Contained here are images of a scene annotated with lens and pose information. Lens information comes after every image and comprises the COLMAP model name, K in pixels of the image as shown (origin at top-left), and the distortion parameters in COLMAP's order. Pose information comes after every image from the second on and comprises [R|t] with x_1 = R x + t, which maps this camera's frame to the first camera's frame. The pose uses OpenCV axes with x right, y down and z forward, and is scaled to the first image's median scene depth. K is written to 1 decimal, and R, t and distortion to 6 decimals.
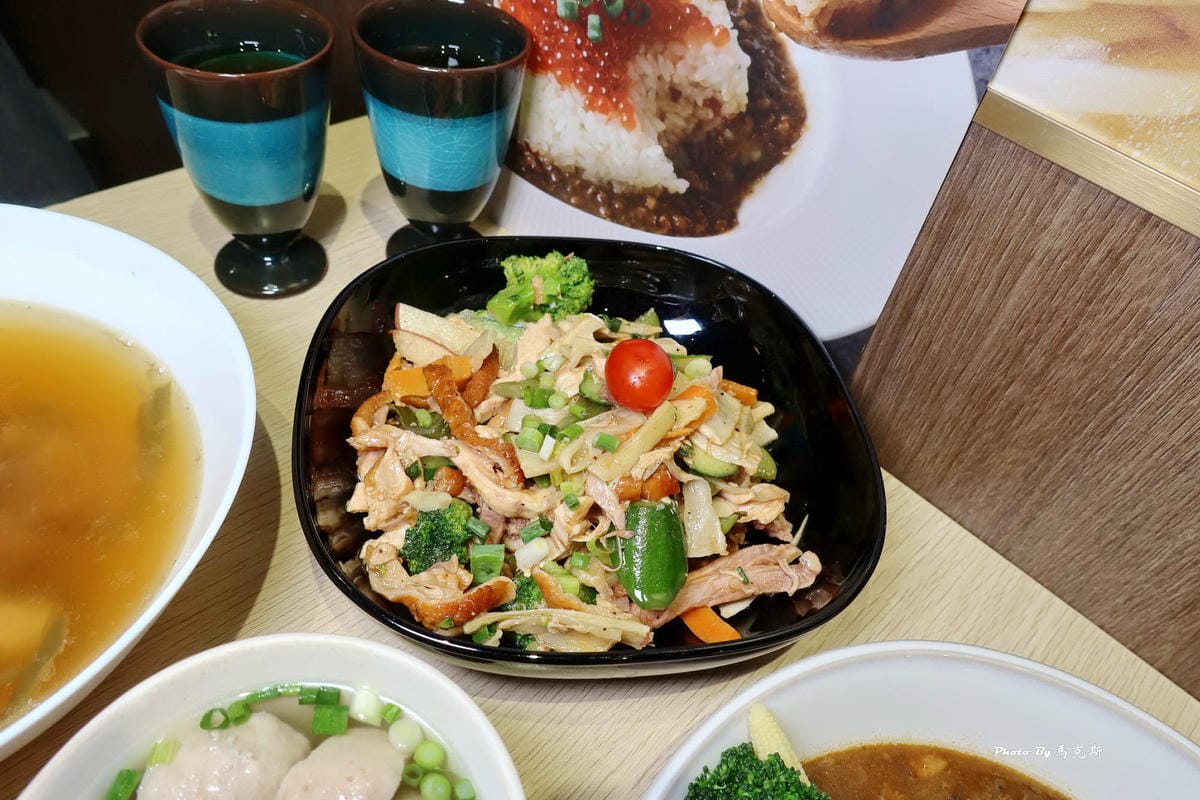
lens RADIAL K [[872.4, 0, 602.6], [0, 872.4, 404.8], [0, 0, 1]] dist [-0.040160, 0.001128]
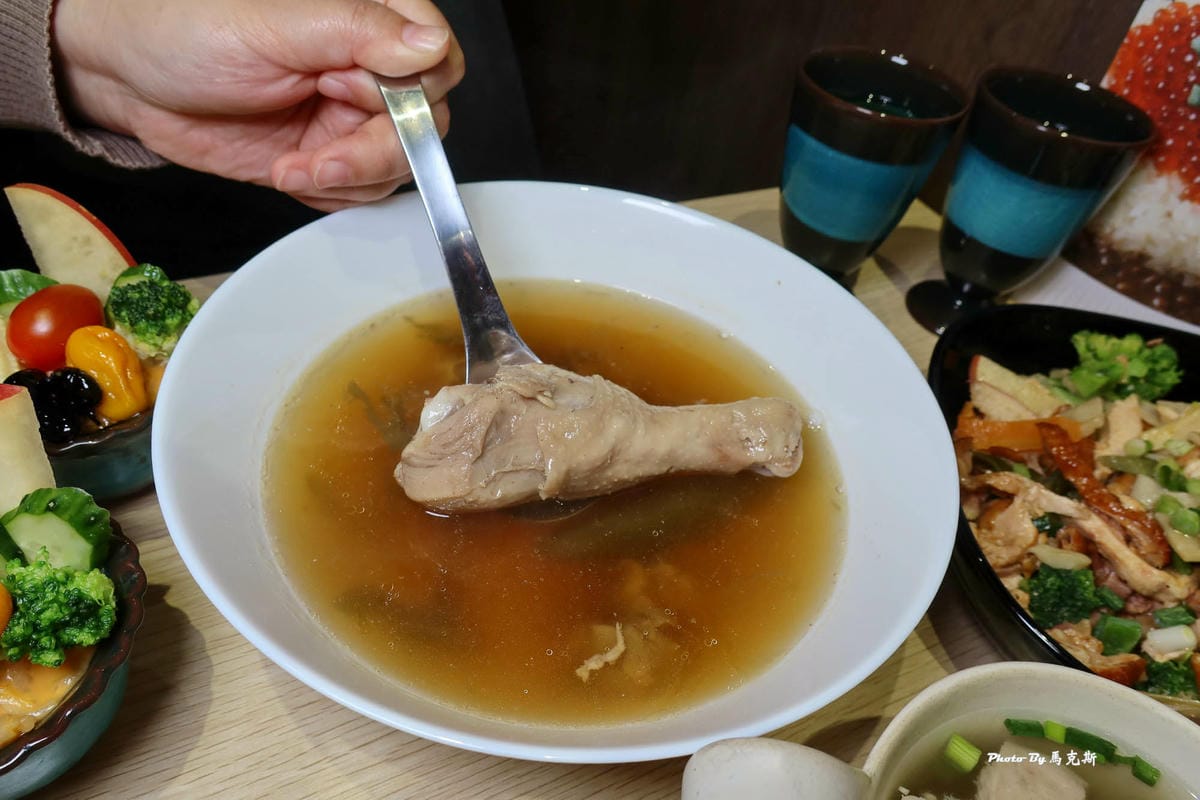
lens RADIAL K [[811.7, 0, 600.9], [0, 811.7, 400.0], [0, 0, 1]] dist [-0.036362, 0.006288]
pose [[0.947021, 0.199144, -0.251976, -0.458792], [-0.217020, 0.975131, -0.044966, 0.082574], [0.236755, 0.097268, 0.966688, -0.009619]]
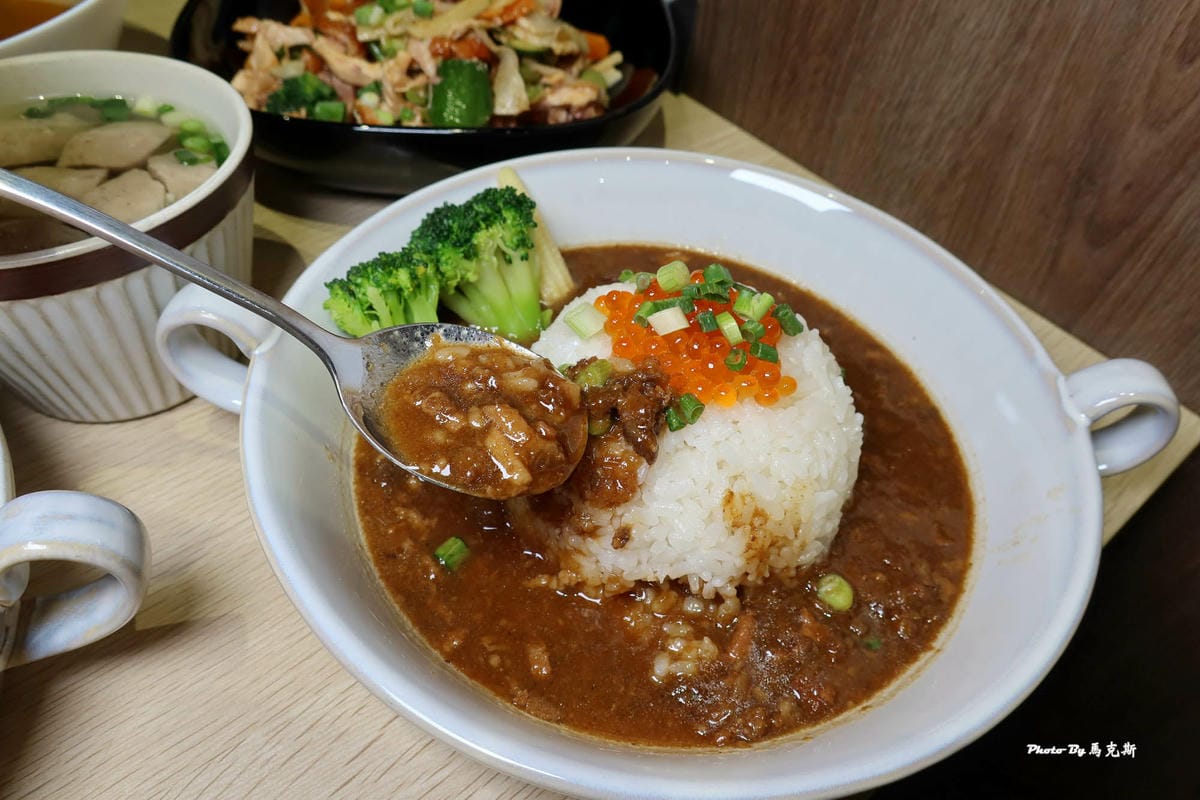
lens RADIAL K [[811.7, 0, 600.9], [0, 811.7, 400.0], [0, 0, 1]] dist [-0.036362, 0.006288]
pose [[0.994787, 0.019271, -0.100139, 0.331300], [-0.015060, 0.998977, 0.042639, 0.477543], [0.100858, -0.040909, 0.994059, -0.087382]]
